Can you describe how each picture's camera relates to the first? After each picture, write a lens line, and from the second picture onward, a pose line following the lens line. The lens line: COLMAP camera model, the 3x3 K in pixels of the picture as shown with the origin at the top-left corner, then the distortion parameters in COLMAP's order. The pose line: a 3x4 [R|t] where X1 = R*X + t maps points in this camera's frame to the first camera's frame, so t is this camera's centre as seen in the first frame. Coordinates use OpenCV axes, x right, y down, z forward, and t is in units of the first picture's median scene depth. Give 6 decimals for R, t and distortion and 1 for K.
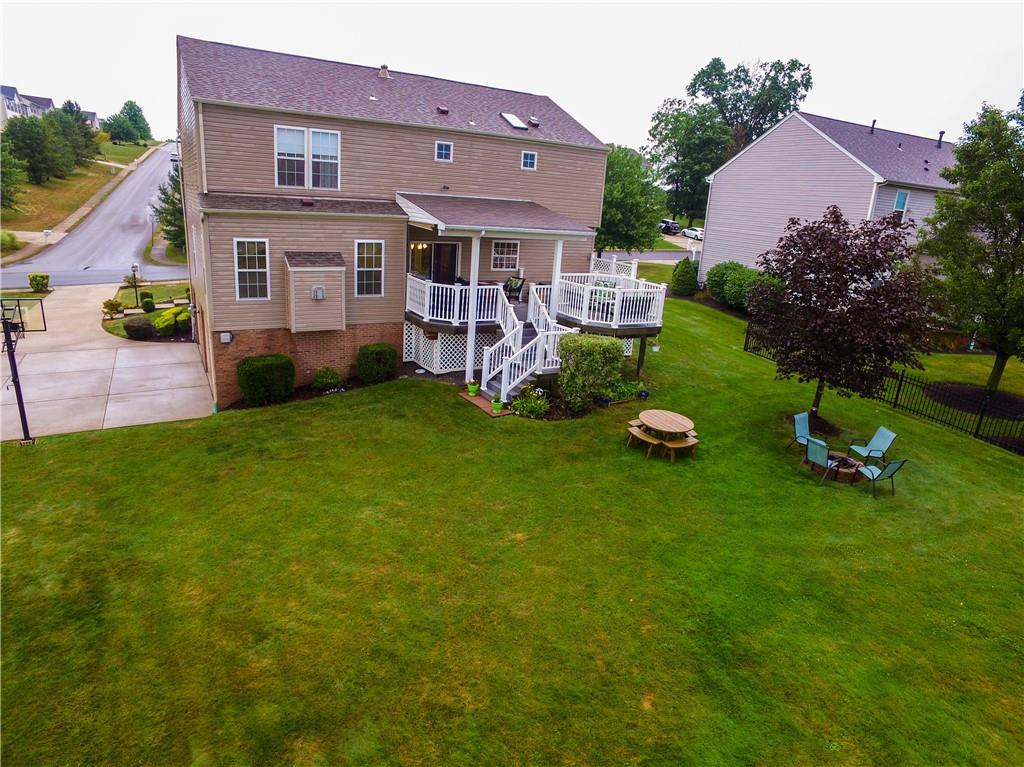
lens RADIAL K [[604.4, 0, 512.0], [0, 604.4, 383.5], [0, 0, 1]] dist [-0.124535, 0.092594]
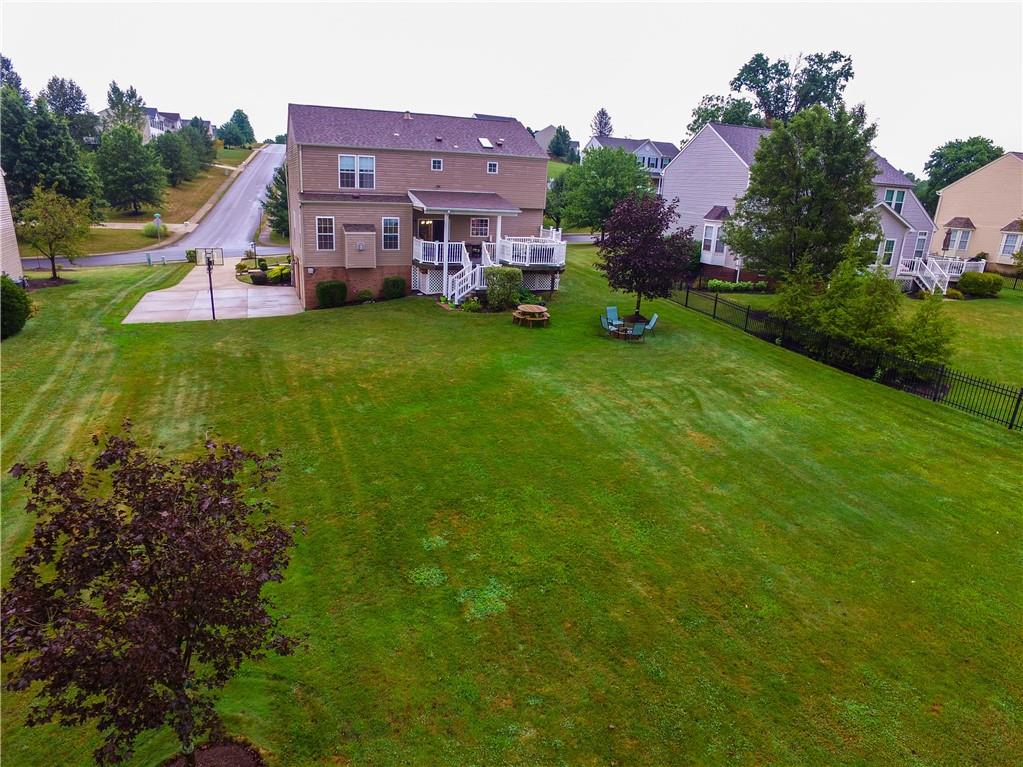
lens RADIAL K [[603.8, 0, 511.5], [0, 603.8, 383.5], [0, 0, 1]] dist [-0.124535, 0.092594]
pose [[0.990848, 0.022372, -0.133113, 0.347634], [-0.020589, 0.999679, 0.014760, 0.208792], [0.133401, -0.011884, 0.990991, -0.675615]]
